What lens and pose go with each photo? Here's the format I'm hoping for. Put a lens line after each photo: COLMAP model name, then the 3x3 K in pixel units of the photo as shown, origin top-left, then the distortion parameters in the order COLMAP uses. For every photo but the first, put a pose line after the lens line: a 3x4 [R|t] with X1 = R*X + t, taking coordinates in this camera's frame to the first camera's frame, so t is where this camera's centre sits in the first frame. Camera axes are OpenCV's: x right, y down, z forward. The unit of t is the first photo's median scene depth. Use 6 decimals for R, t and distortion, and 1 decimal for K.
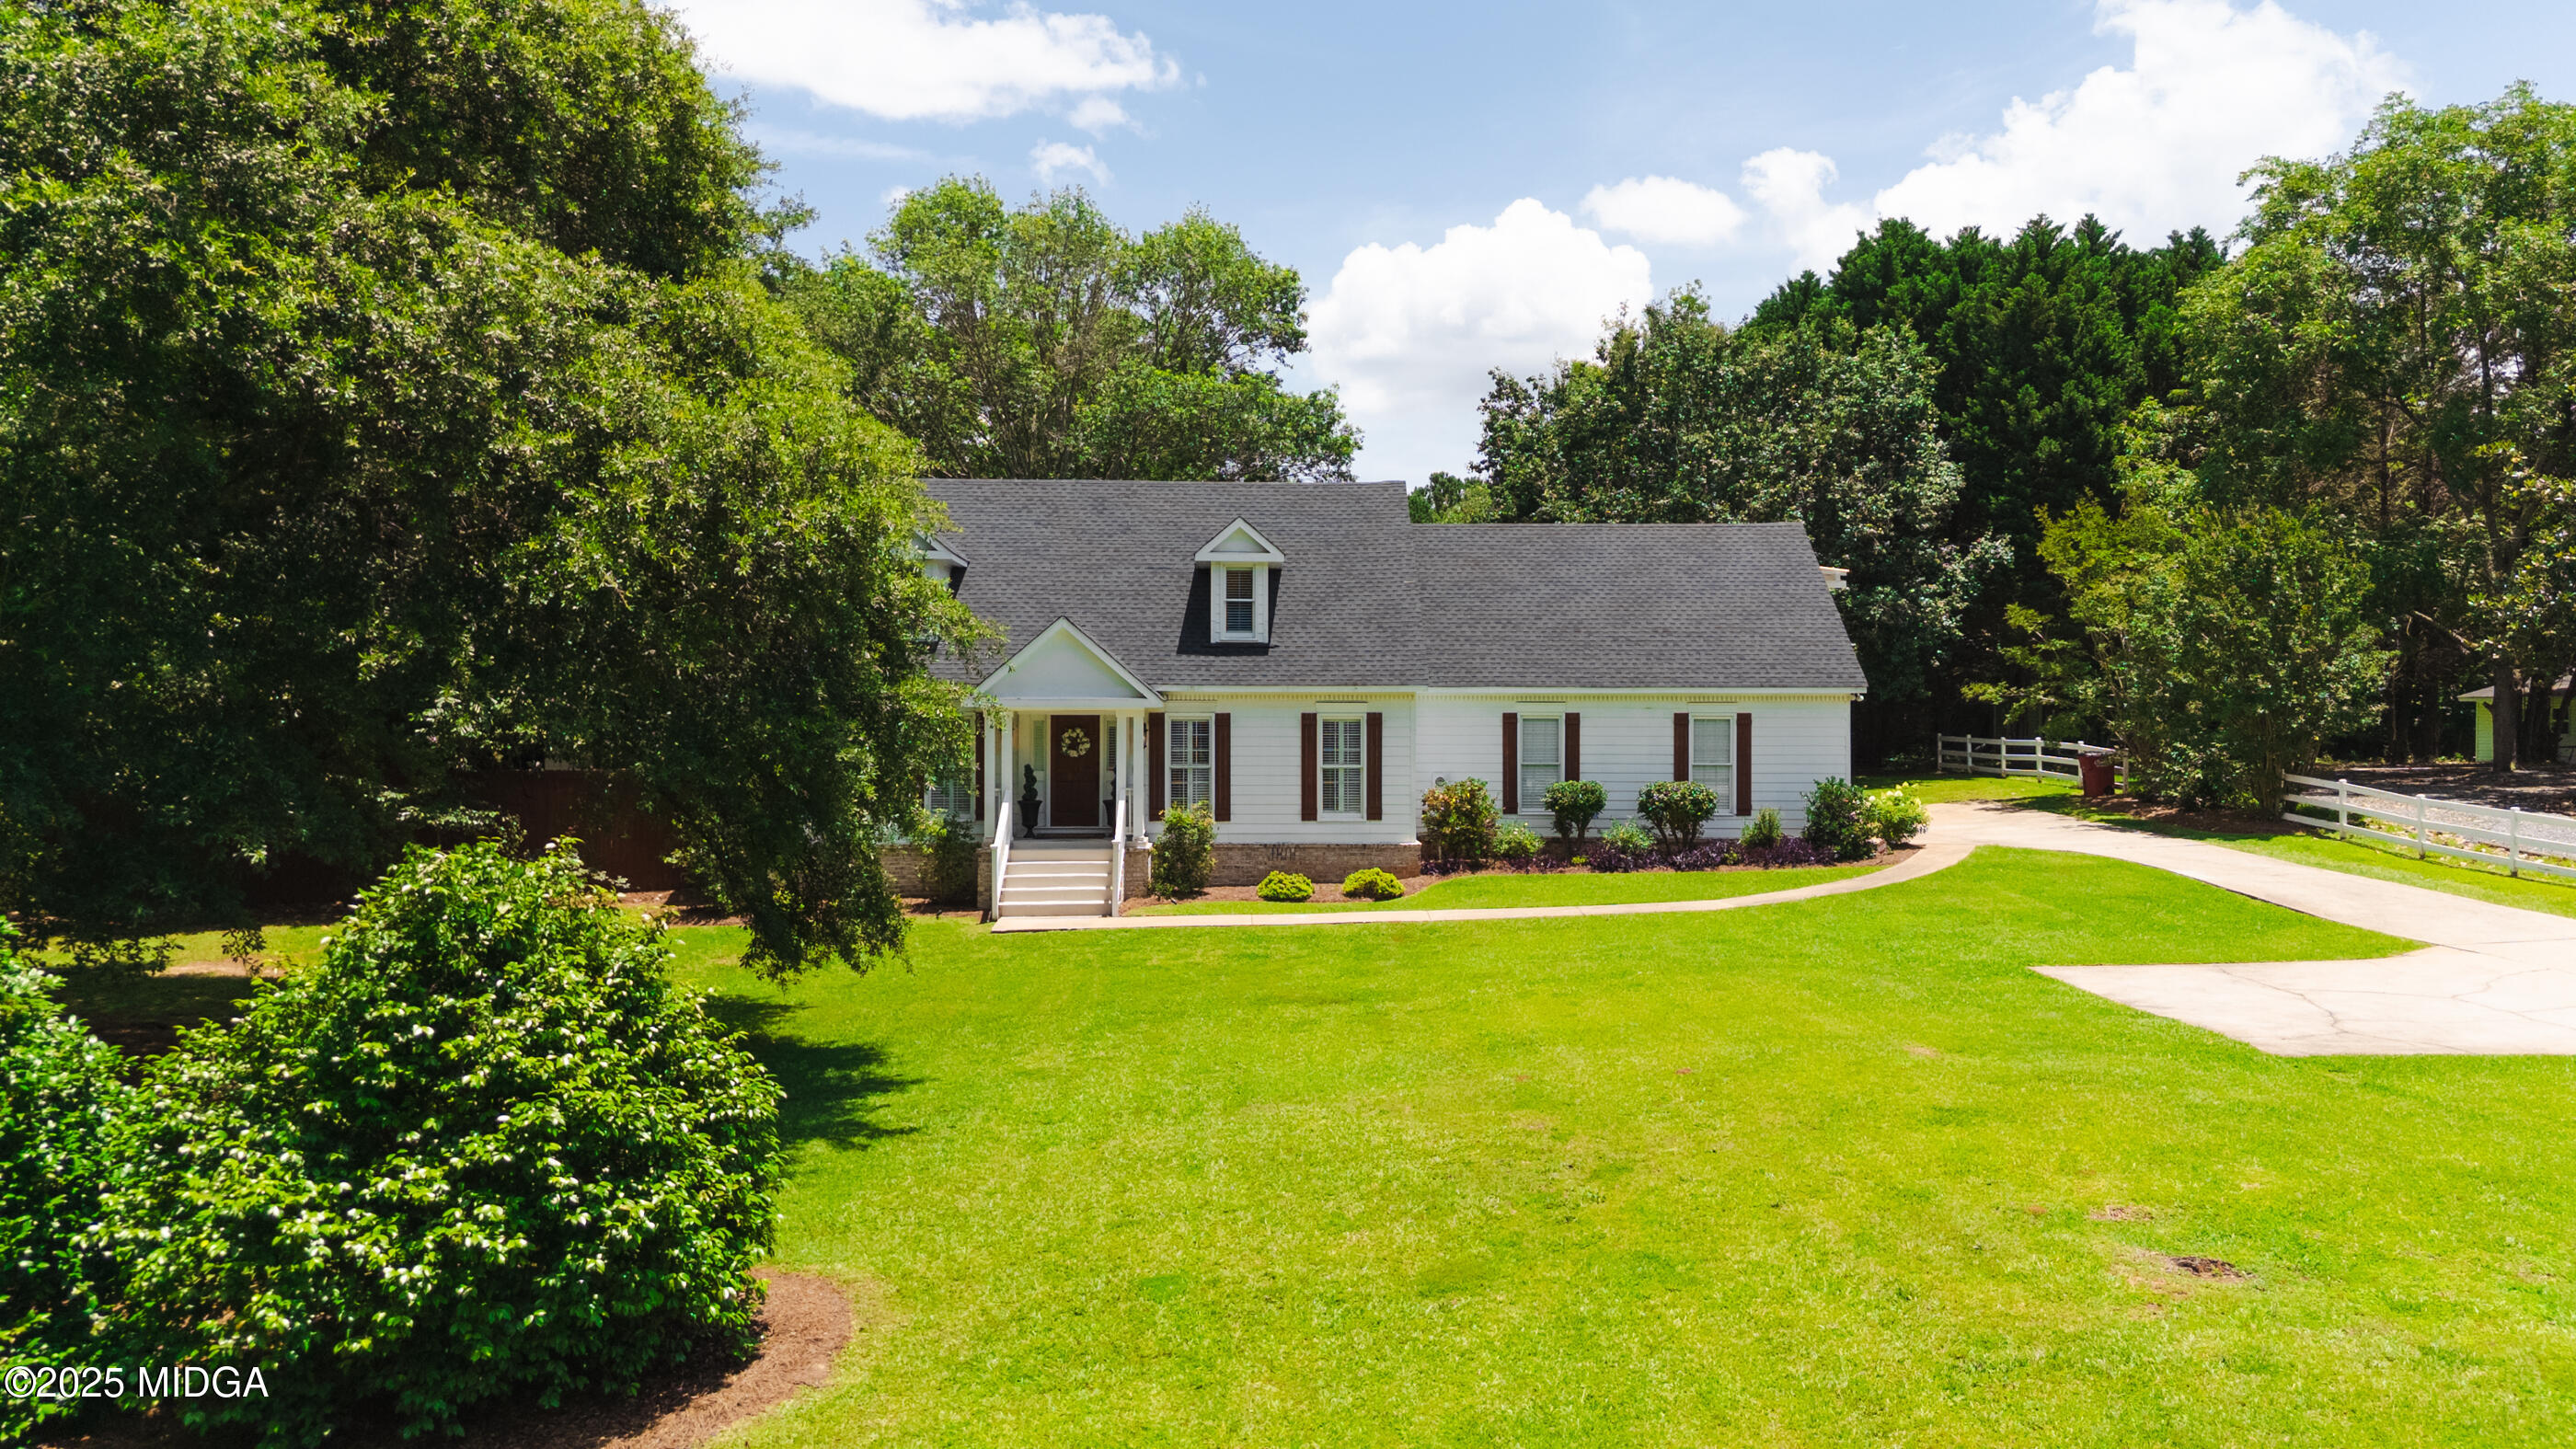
lens RADIAL K [[1890.5, 0, 1288.0], [0, 1890.5, 724.5], [0, 0, 1]] dist [0.112658, -0.151235]
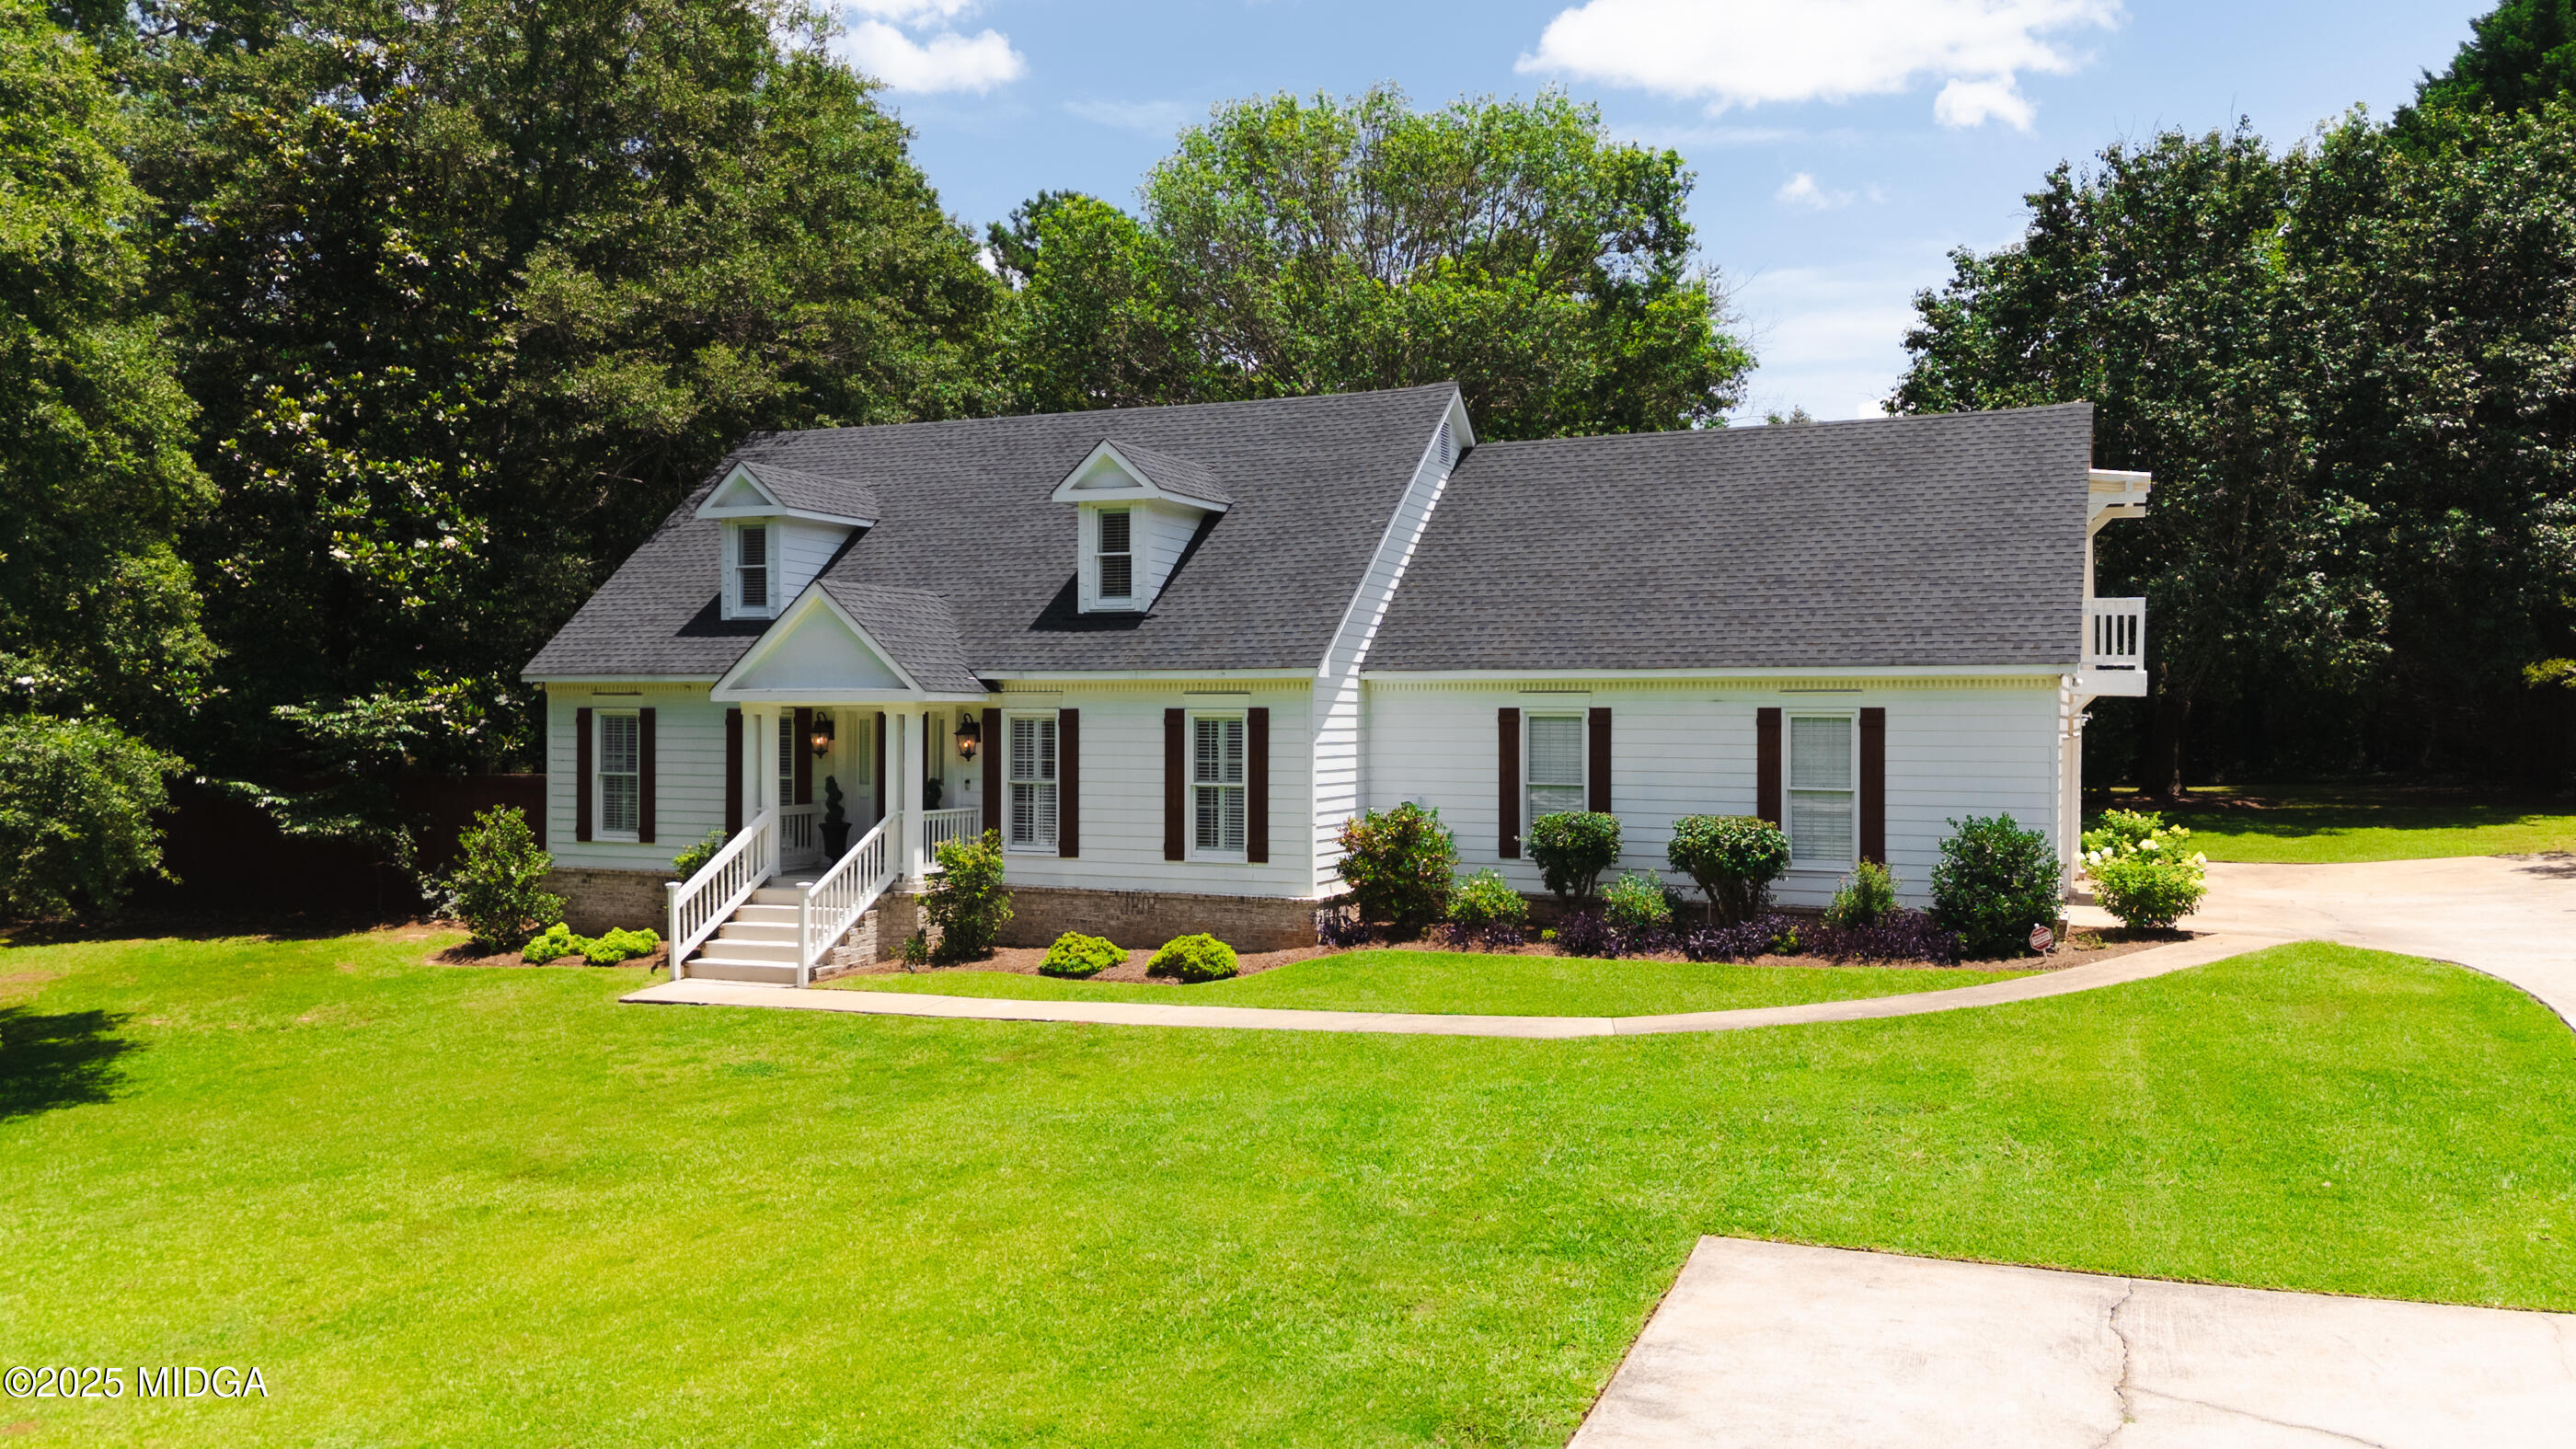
lens RADIAL K [[1890.5, 0, 1288.0], [0, 1890.5, 724.5], [0, 0, 1]] dist [0.112658, -0.151235]
pose [[0.901690, 0.001243, -0.432382, 0.355997], [-0.001595, 0.999999, -0.000450, 0.000099], [0.432381, 0.001096, 0.901690, 0.377271]]
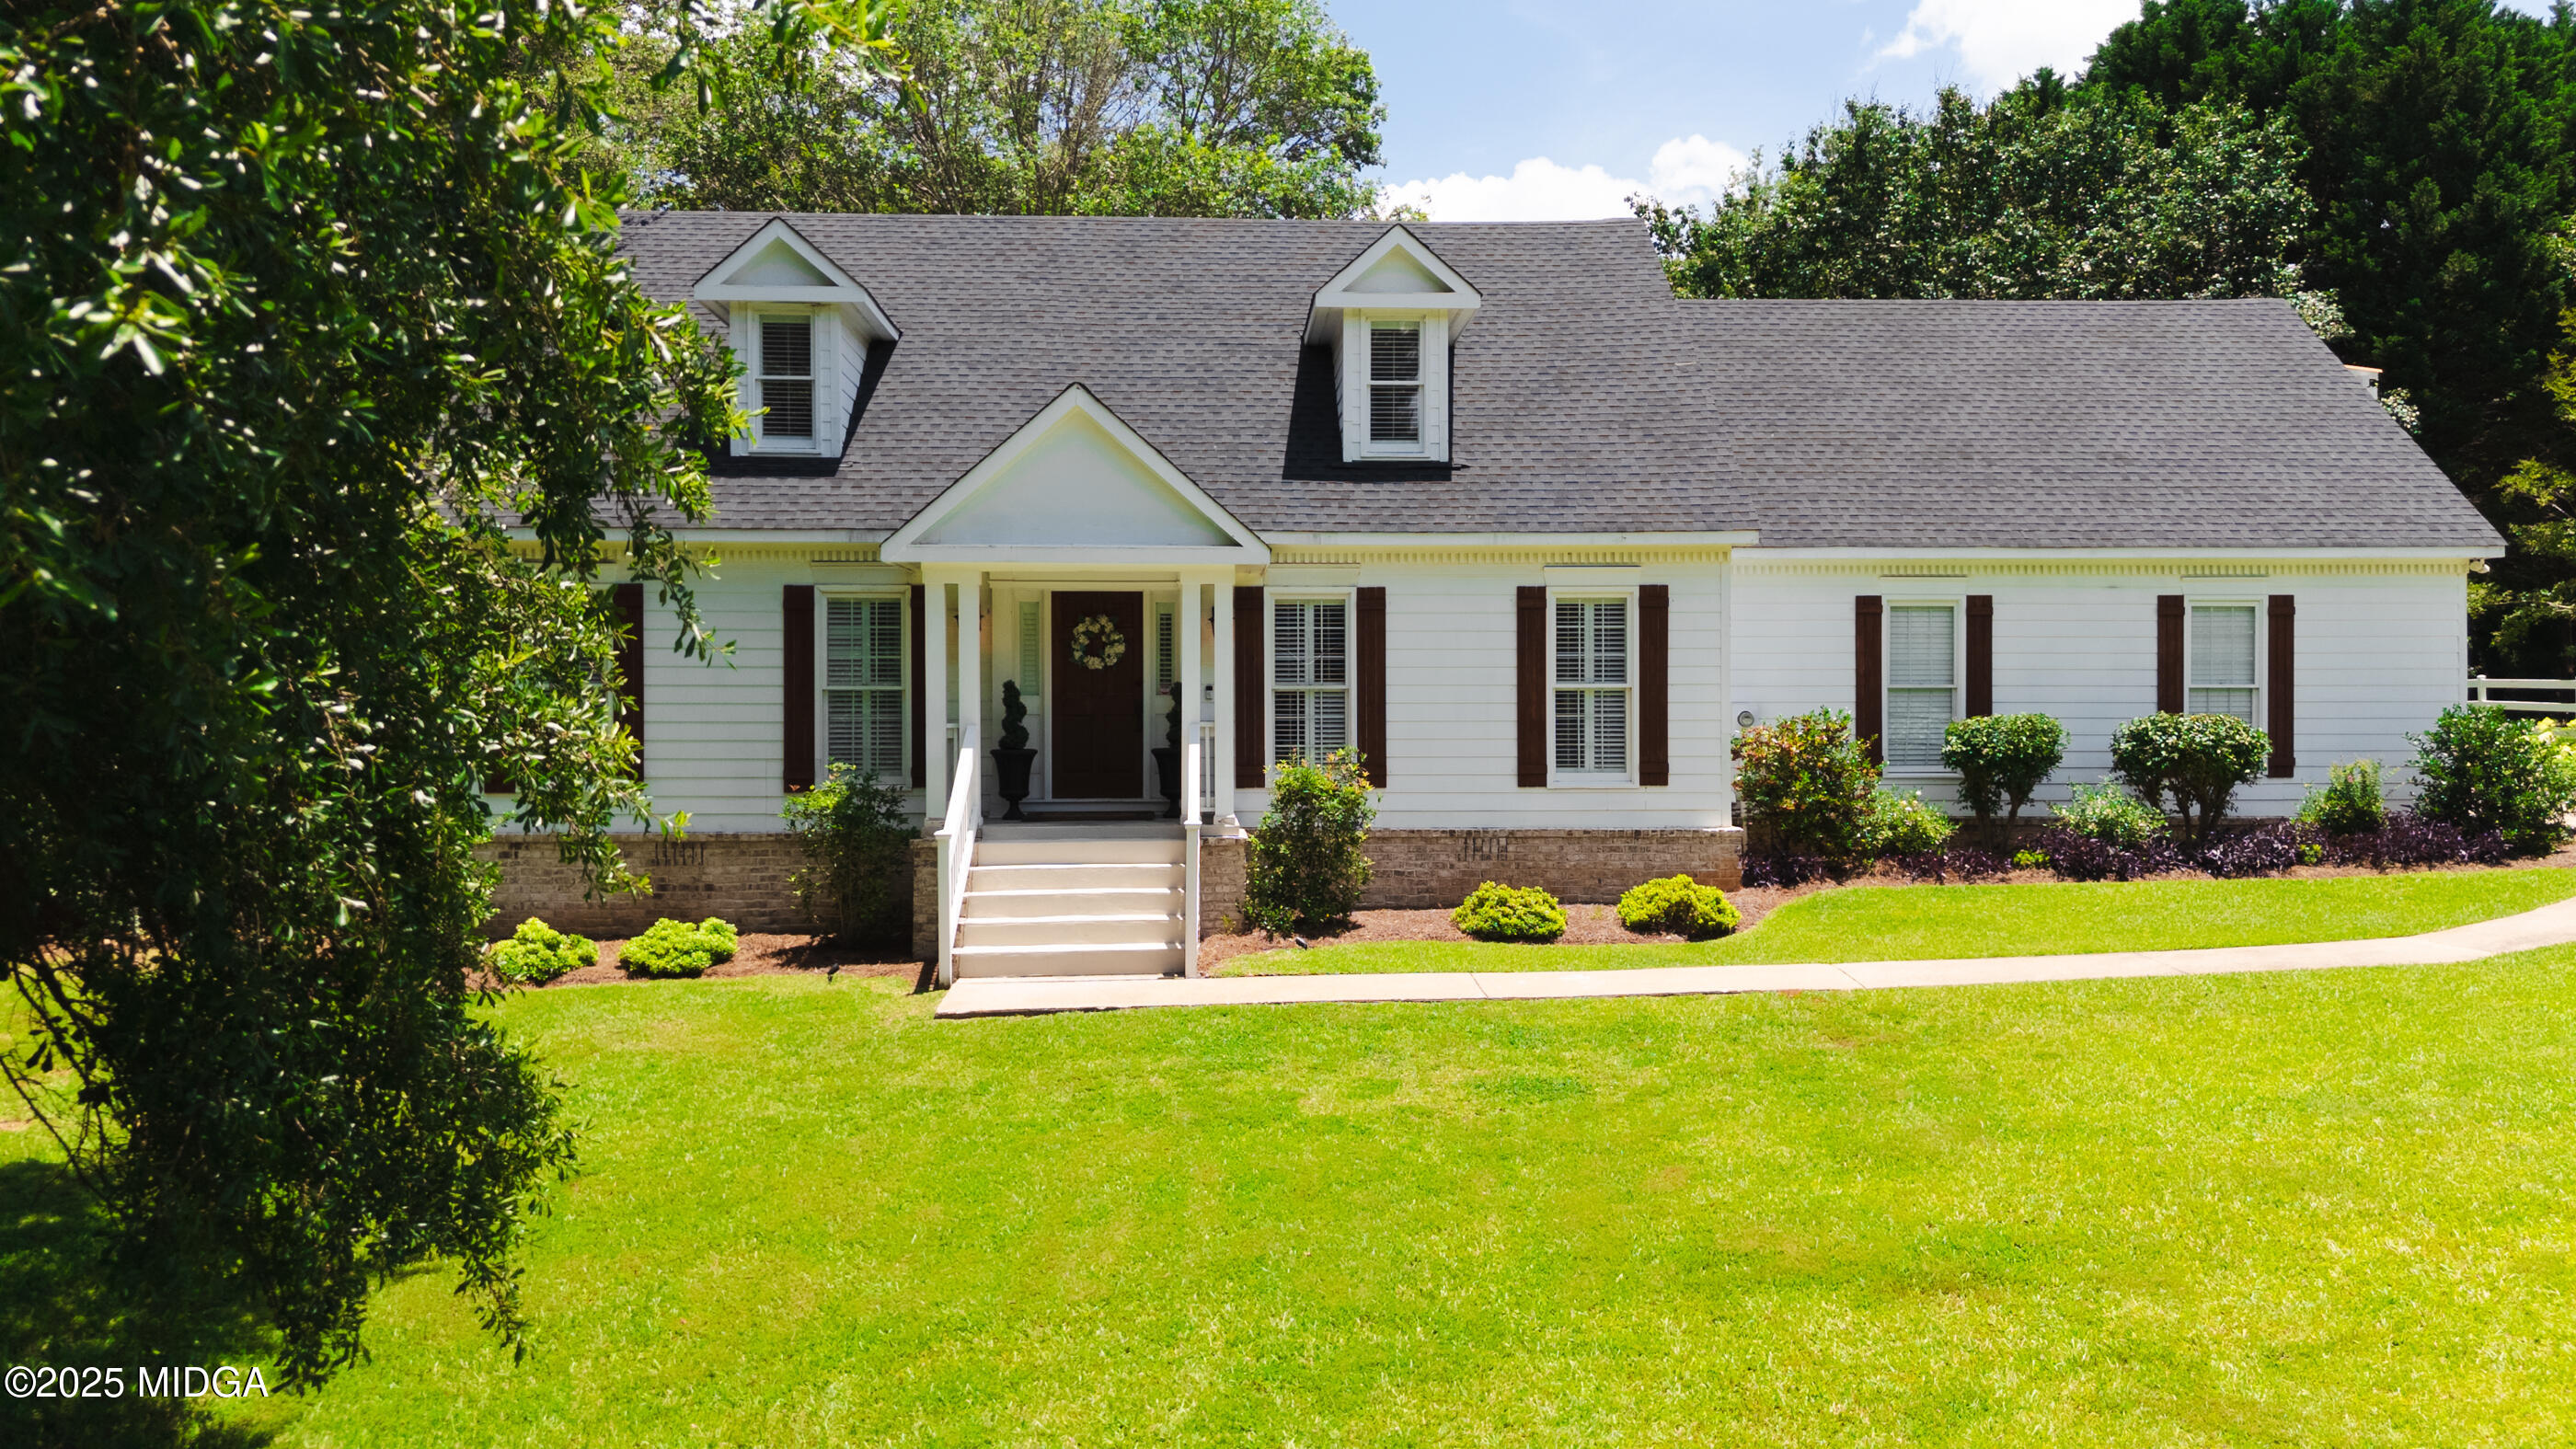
lens RADIAL K [[1952.3, 0, 1288.0], [0, 1952.3, 724.5], [0, 0, 1]] dist [0.037185, -0.000947]
pose [[0.999949, -0.004109, 0.009223, -0.063273], [0.004082, 0.999987, 0.002890, 0.031164], [-0.009235, -0.002852, 0.999953, 0.444625]]
